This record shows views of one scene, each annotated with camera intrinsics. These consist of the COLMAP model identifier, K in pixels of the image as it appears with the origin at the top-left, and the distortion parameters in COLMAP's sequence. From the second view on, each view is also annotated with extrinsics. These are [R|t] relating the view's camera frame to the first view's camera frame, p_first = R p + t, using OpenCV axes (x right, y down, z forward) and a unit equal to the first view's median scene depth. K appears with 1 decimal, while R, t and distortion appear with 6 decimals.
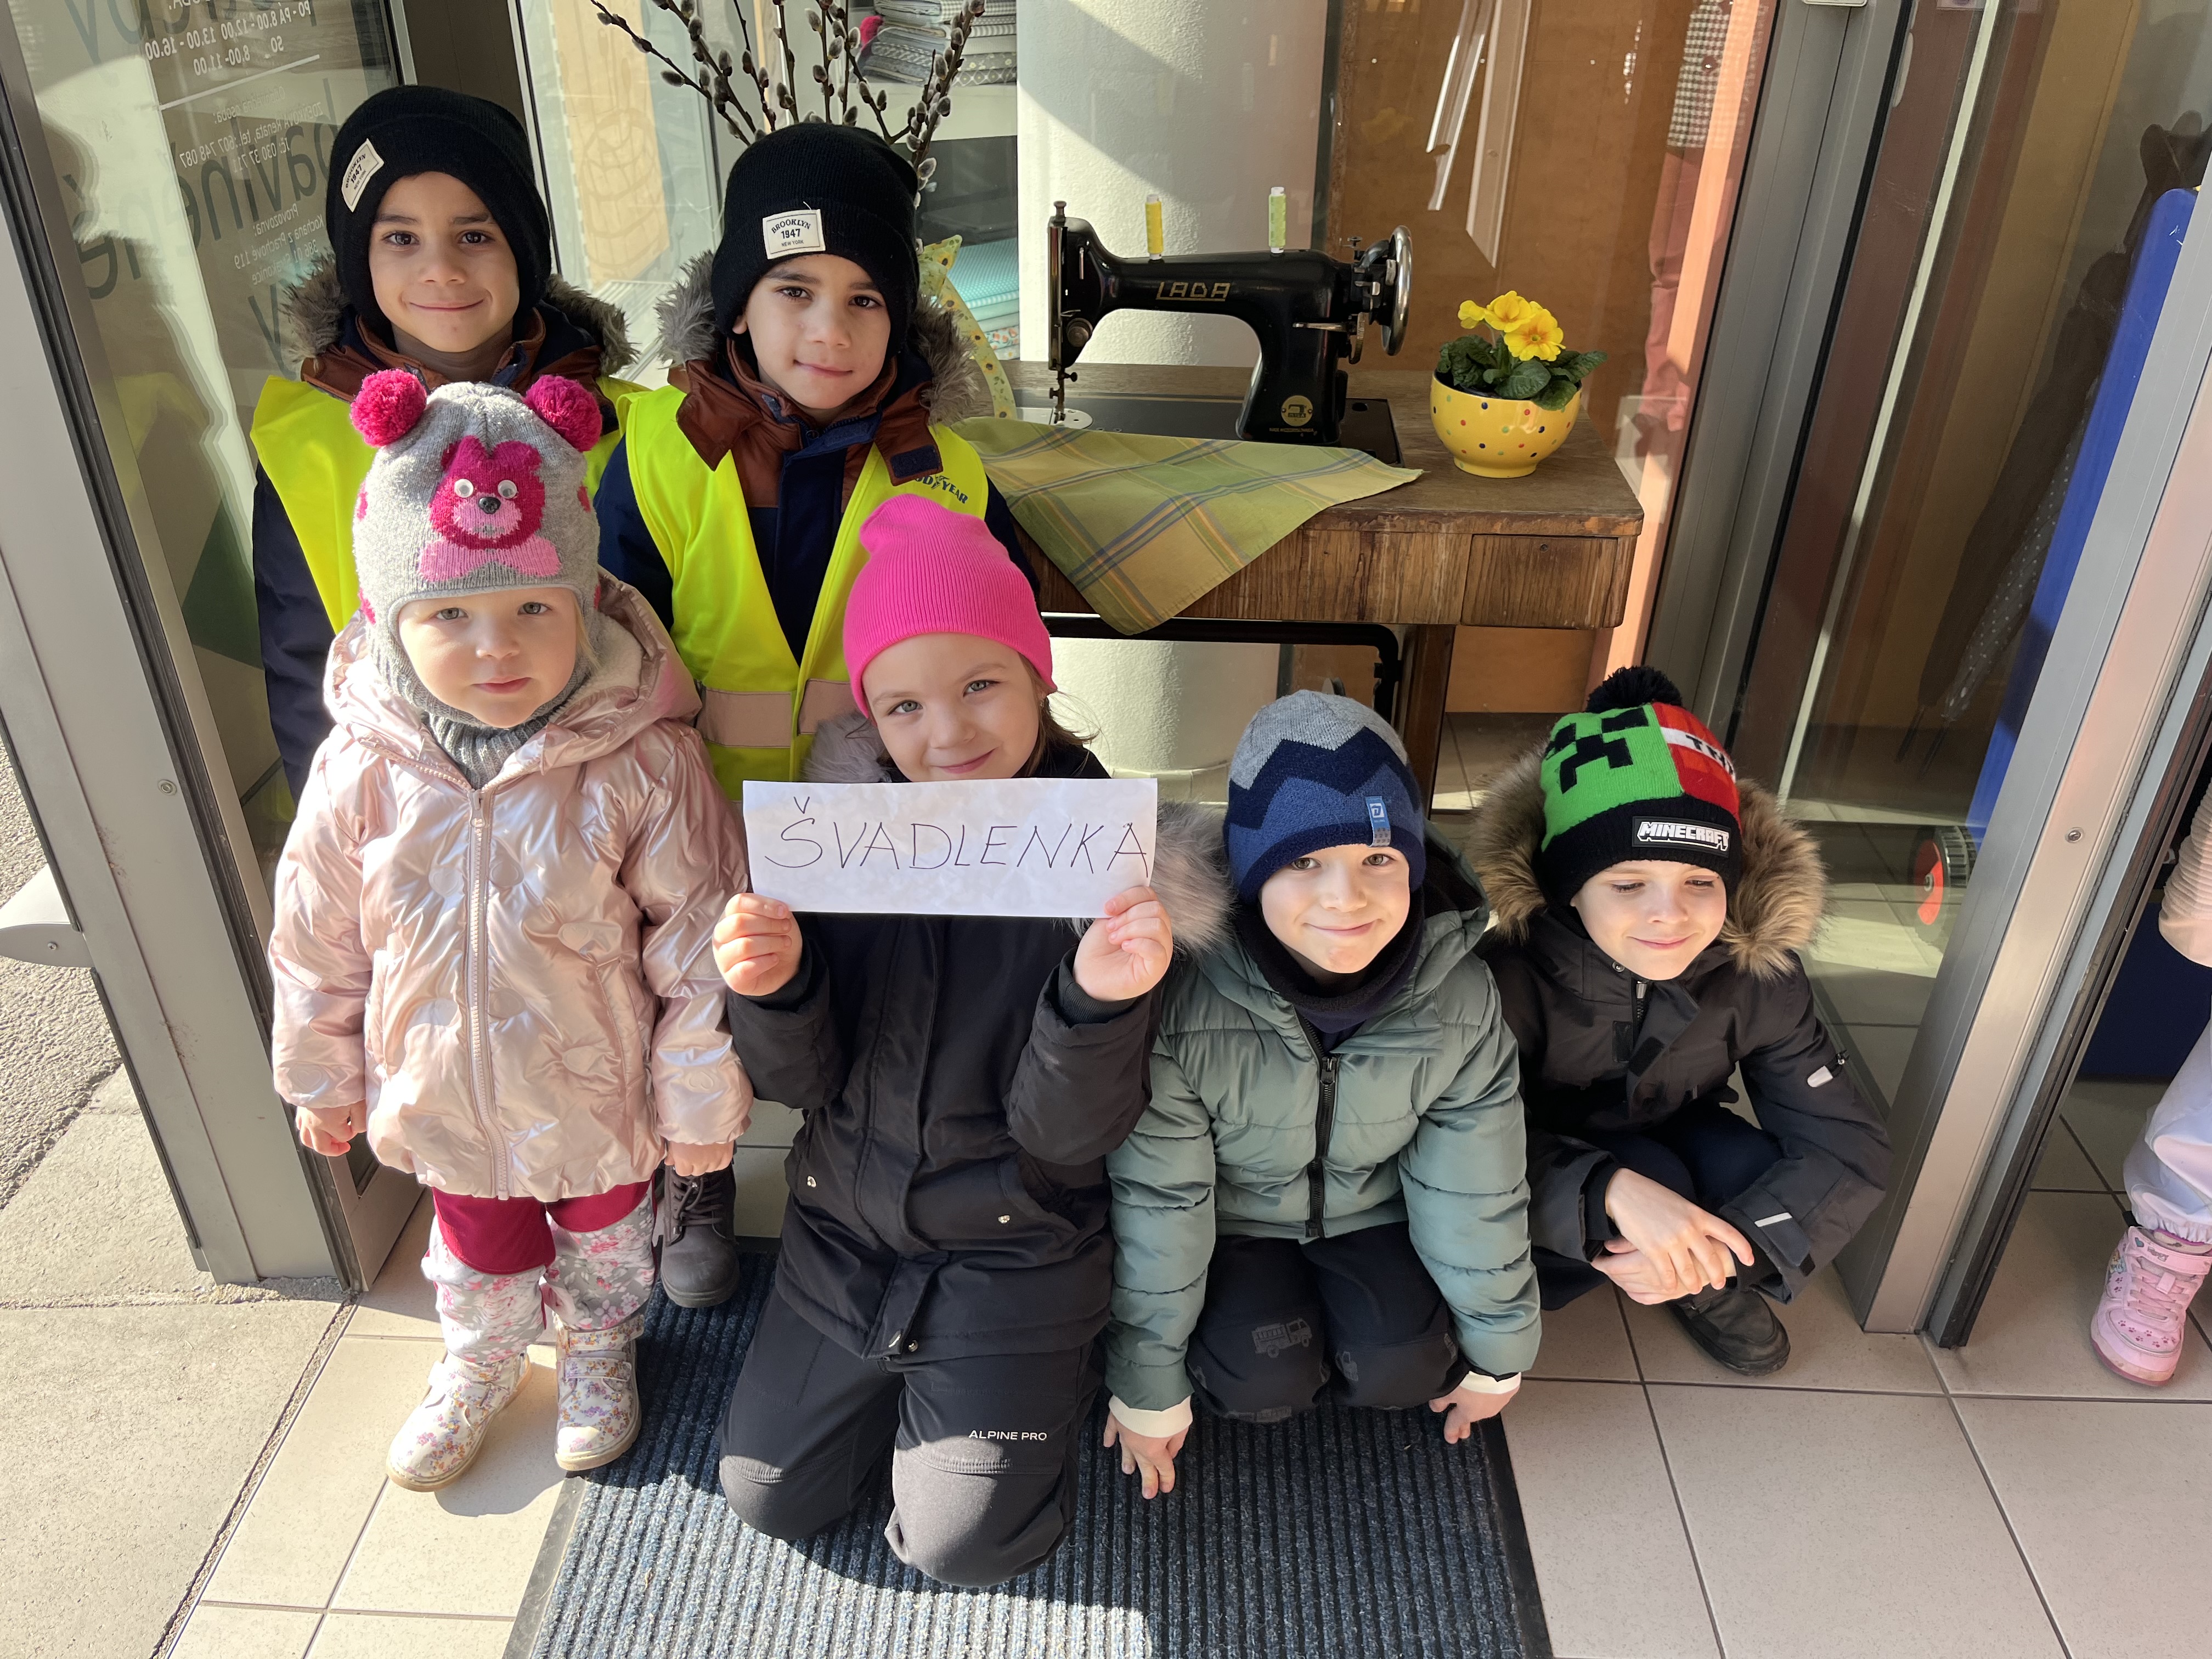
lens RADIAL K [[1701.4, 0, 1113.5], [0, 1701.4, 843.3], [0, 0, 1]] dist [0.032757, -0.077922]
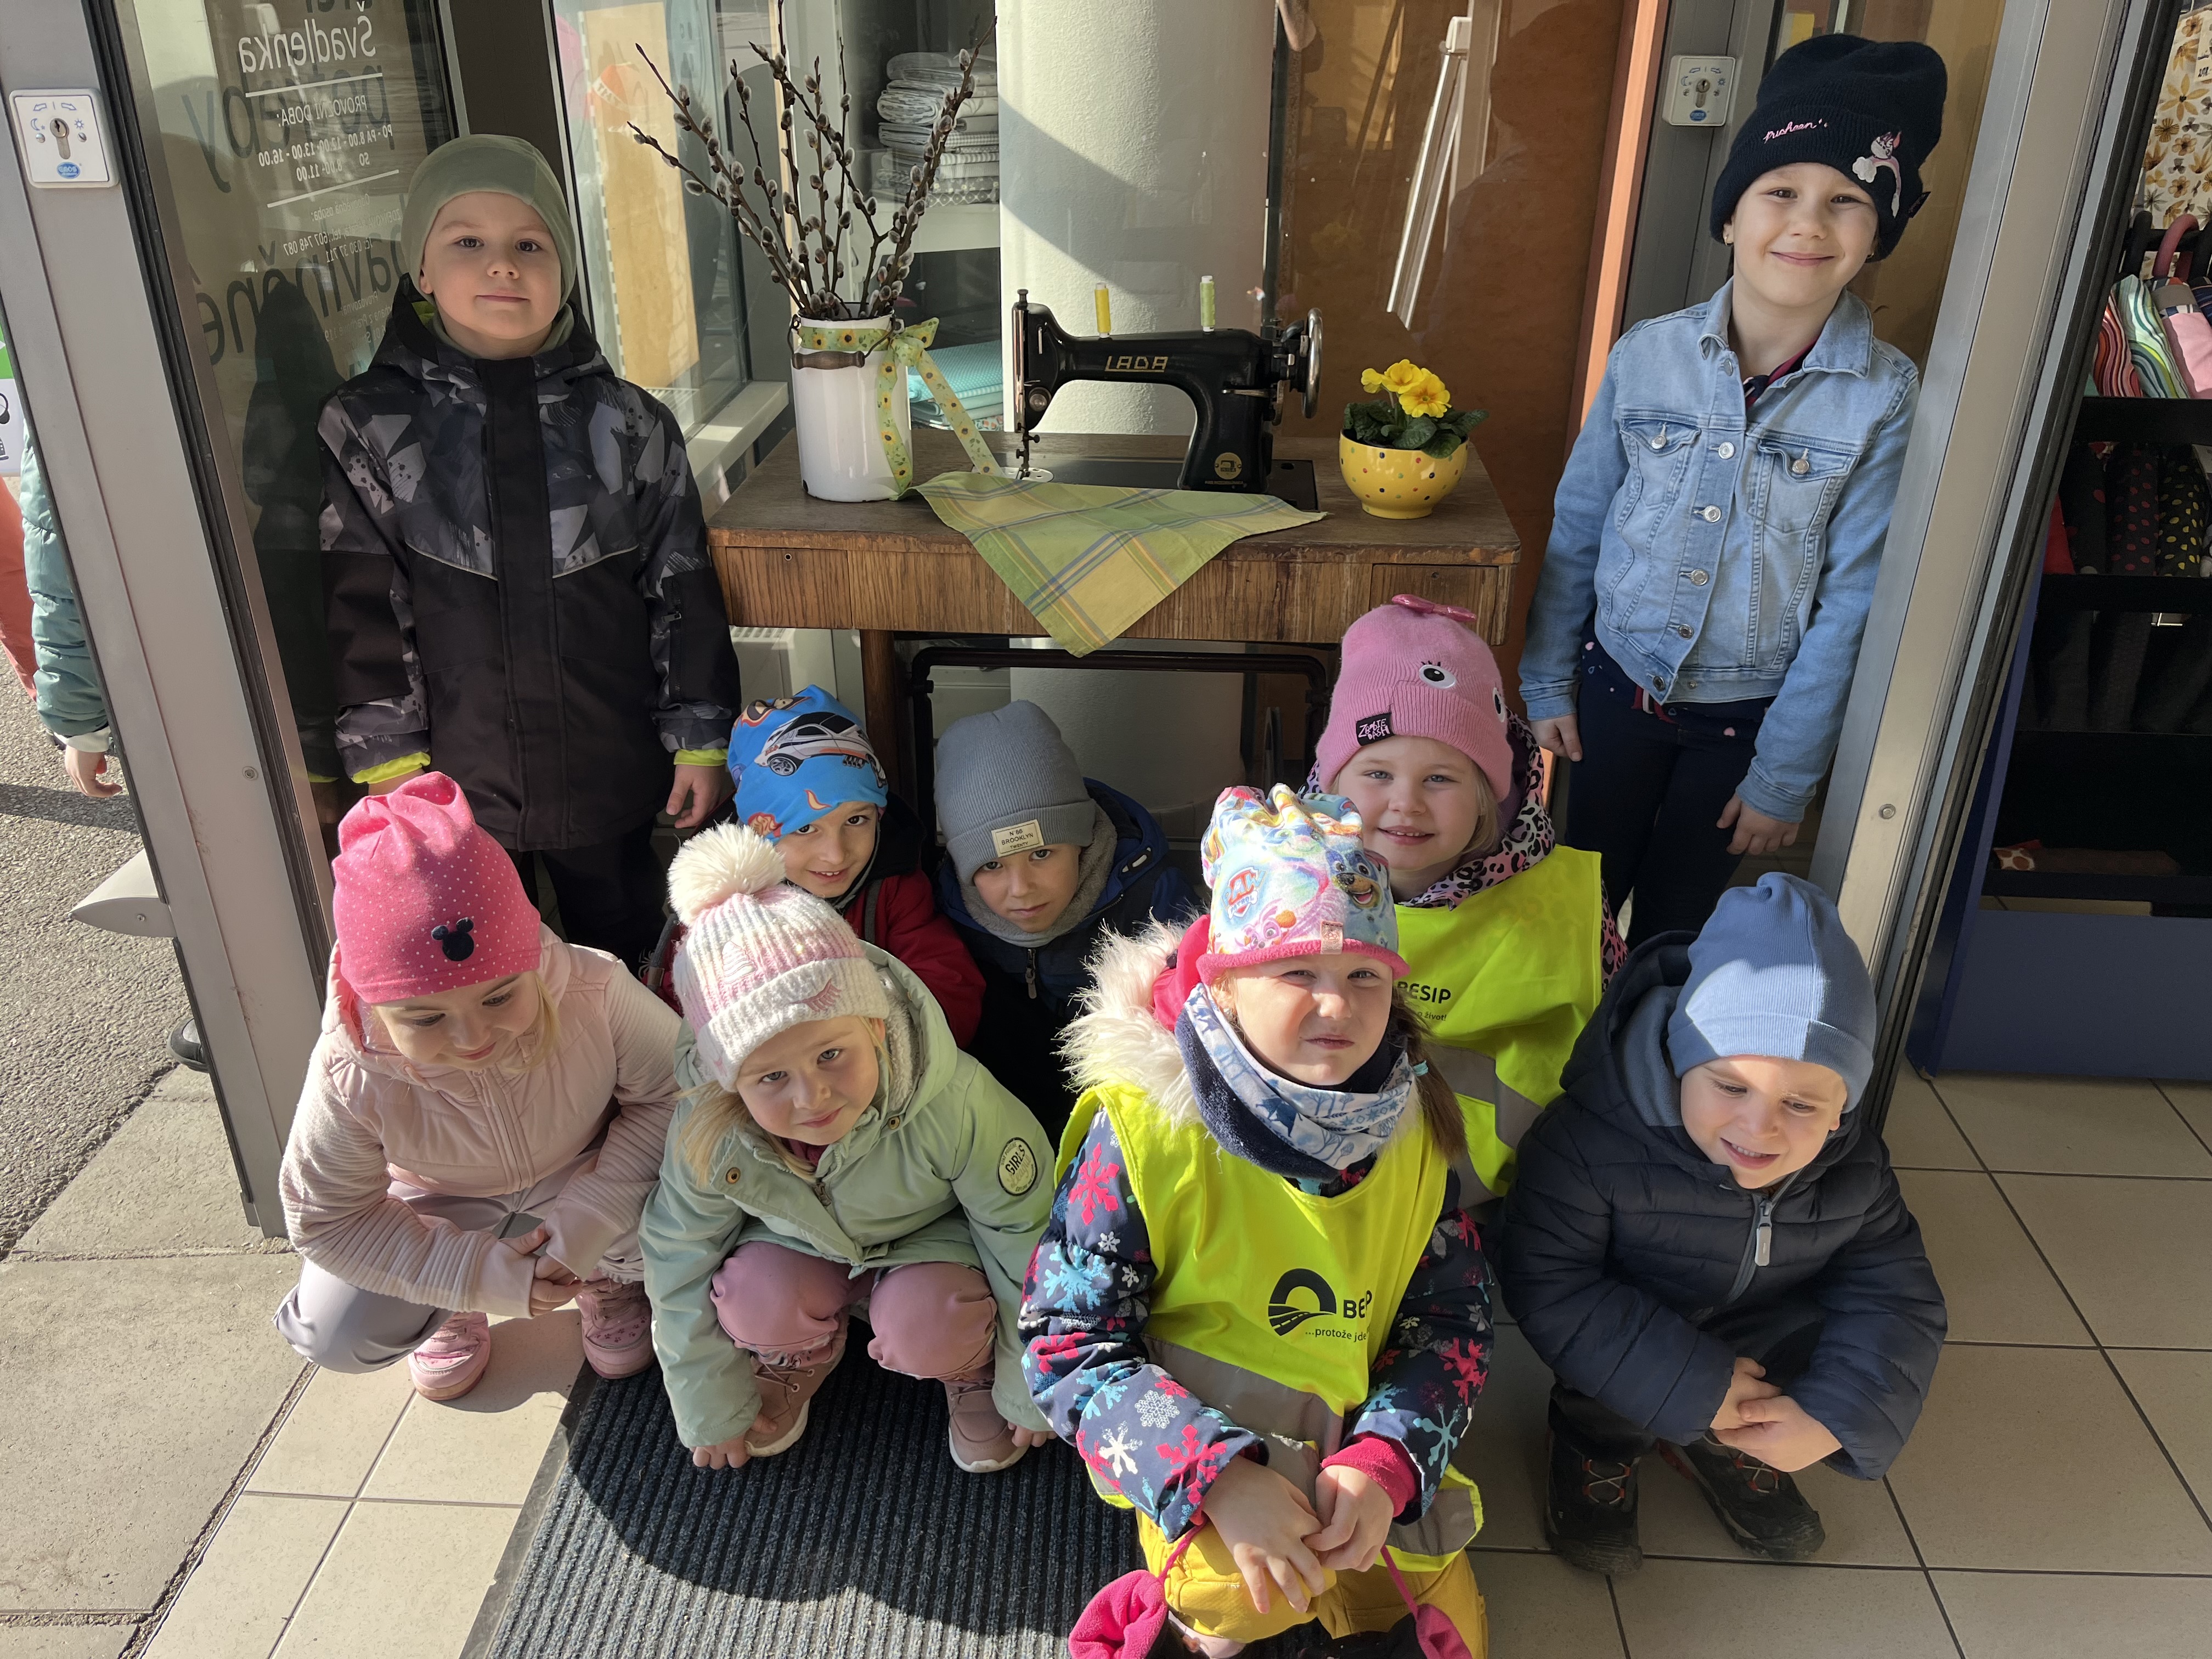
lens RADIAL K [[1701.4, 0, 1106.4], [0, 1701.4, 810.6], [0, 0, 1]] dist [0.032757, -0.077922]
pose [[0.999846, 0.000376, -0.017543, 0.048159], [-0.001936, 0.996033, -0.088959, 0.087242], [0.017440, 0.088980, 0.995881, -0.139282]]
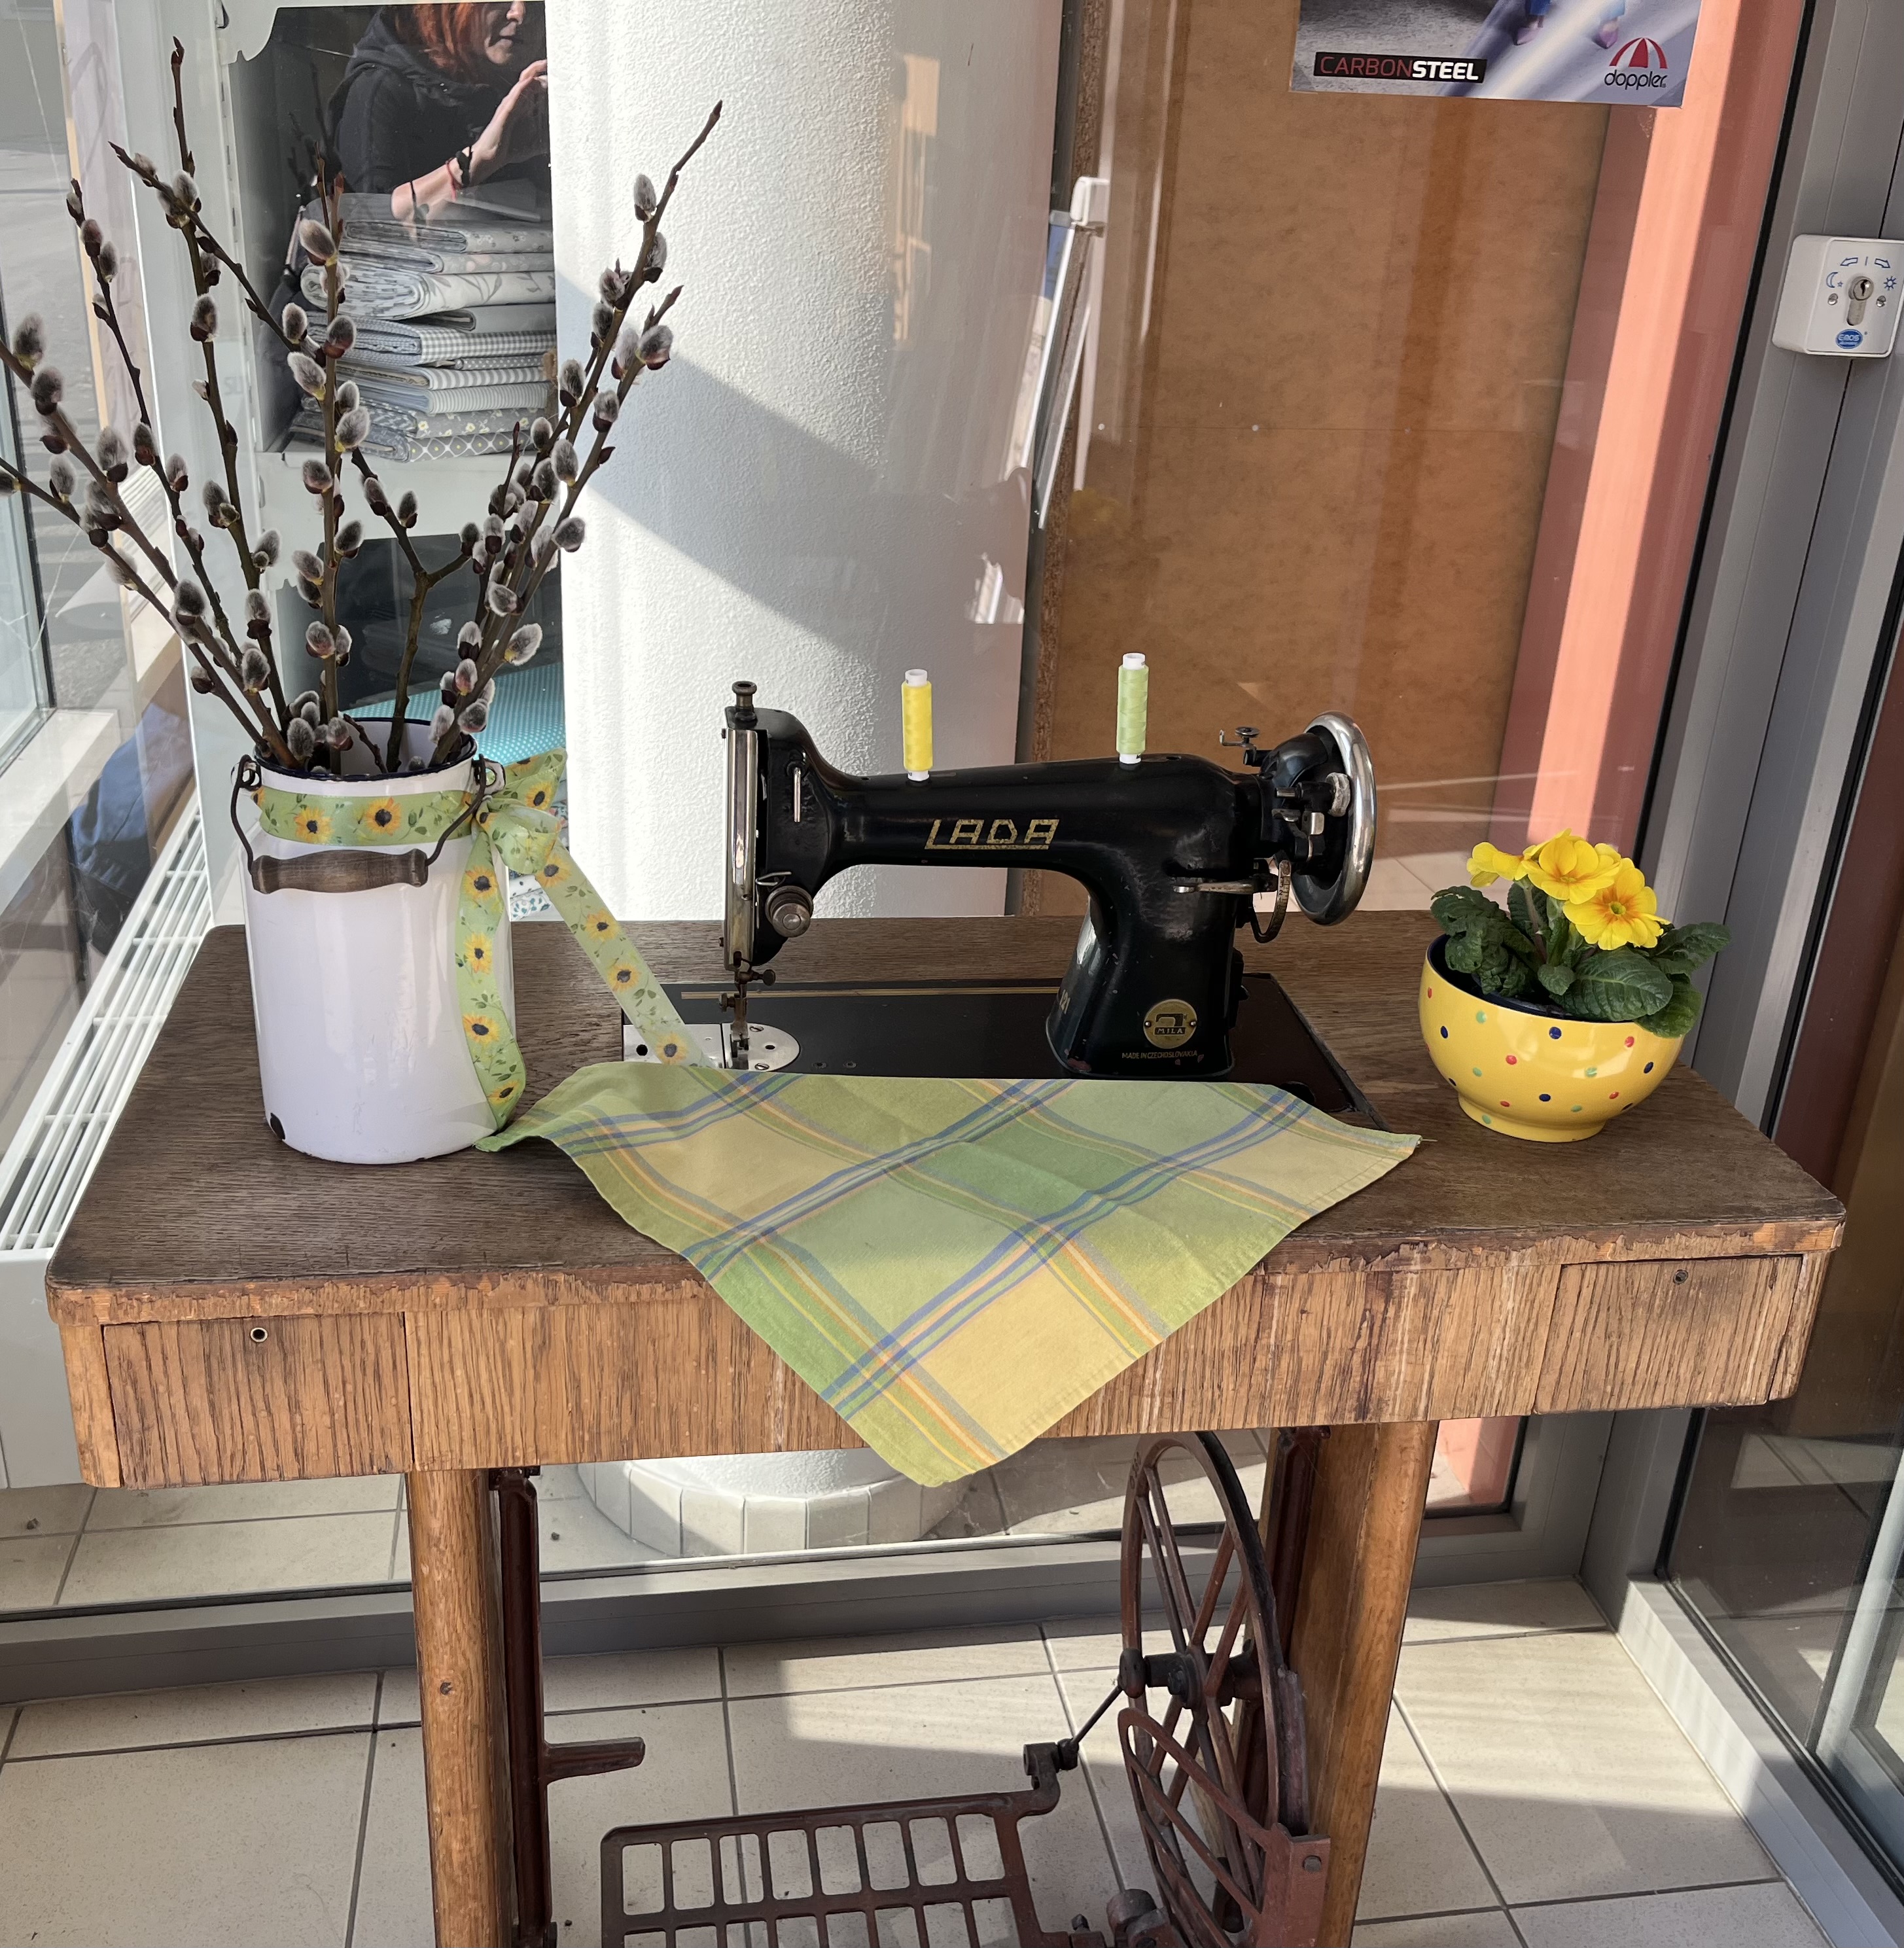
lens RADIAL K [[2012.5, 0, 937.0], [0, 2012.5, 980.3], [0, 0, 1]] dist [0.015528, 0.000000]
pose [[0.978284, -0.050335, 0.201062, -0.109741], [0.079336, 0.987125, -0.138890, -0.191841], [-0.191483, 0.151826, 0.969682, 0.382414]]
